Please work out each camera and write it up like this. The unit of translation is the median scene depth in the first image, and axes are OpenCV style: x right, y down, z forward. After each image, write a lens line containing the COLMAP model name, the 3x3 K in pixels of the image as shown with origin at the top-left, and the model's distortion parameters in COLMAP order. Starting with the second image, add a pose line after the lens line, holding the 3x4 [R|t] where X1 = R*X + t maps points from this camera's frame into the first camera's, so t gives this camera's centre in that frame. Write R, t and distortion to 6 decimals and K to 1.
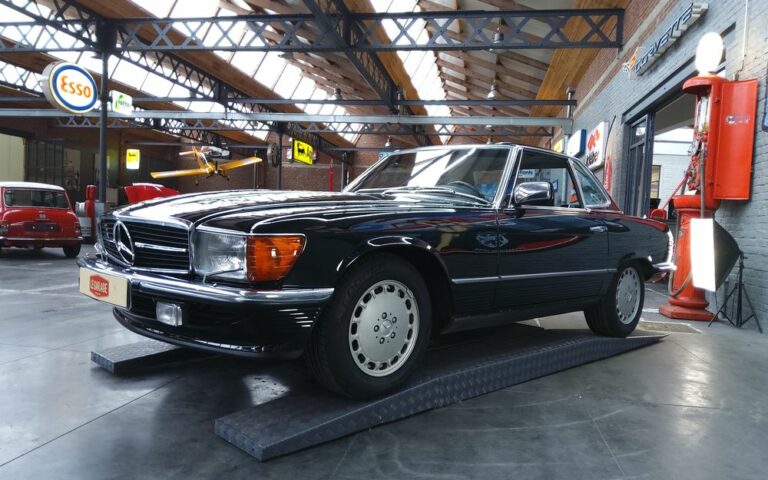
lens RADIAL K [[585.4, 0, 388.1], [0, 585.4, 245.6], [0, 0, 1]] dist [0.077198, -0.126583]
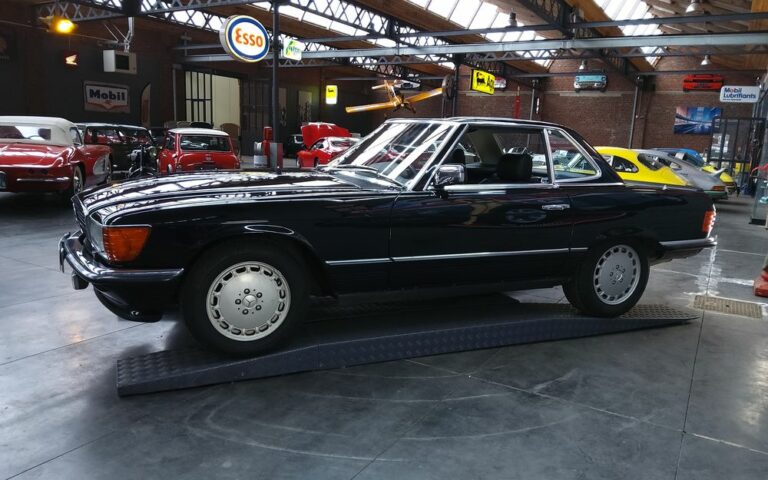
lens RADIAL K [[585.4, 0, 391.8], [0, 585.4, 253.3], [0, 0, 1]] dist [0.077198, -0.126583]
pose [[0.937024, 0.065426, -0.343082, 0.390919], [-0.017782, 0.989961, 0.140219, -0.074399], [0.348812, -0.125287, 0.928781, 0.009546]]
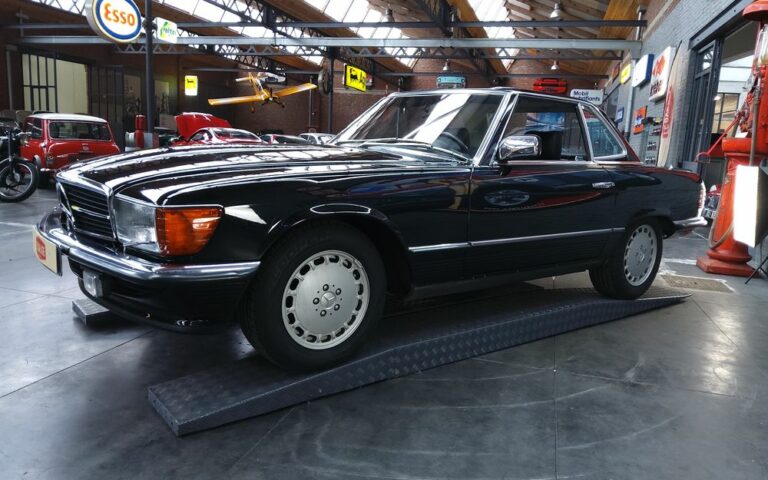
lens RADIAL K [[585.4, 0, 388.1], [0, 585.4, 247.4], [0, 0, 1]] dist [0.077198, -0.126583]
pose [[0.993888, 0.027934, -0.106796, 0.113285], [-0.014138, 0.991697, 0.127815, -0.039397], [0.109480, -0.125524, 0.986031, 0.050660]]
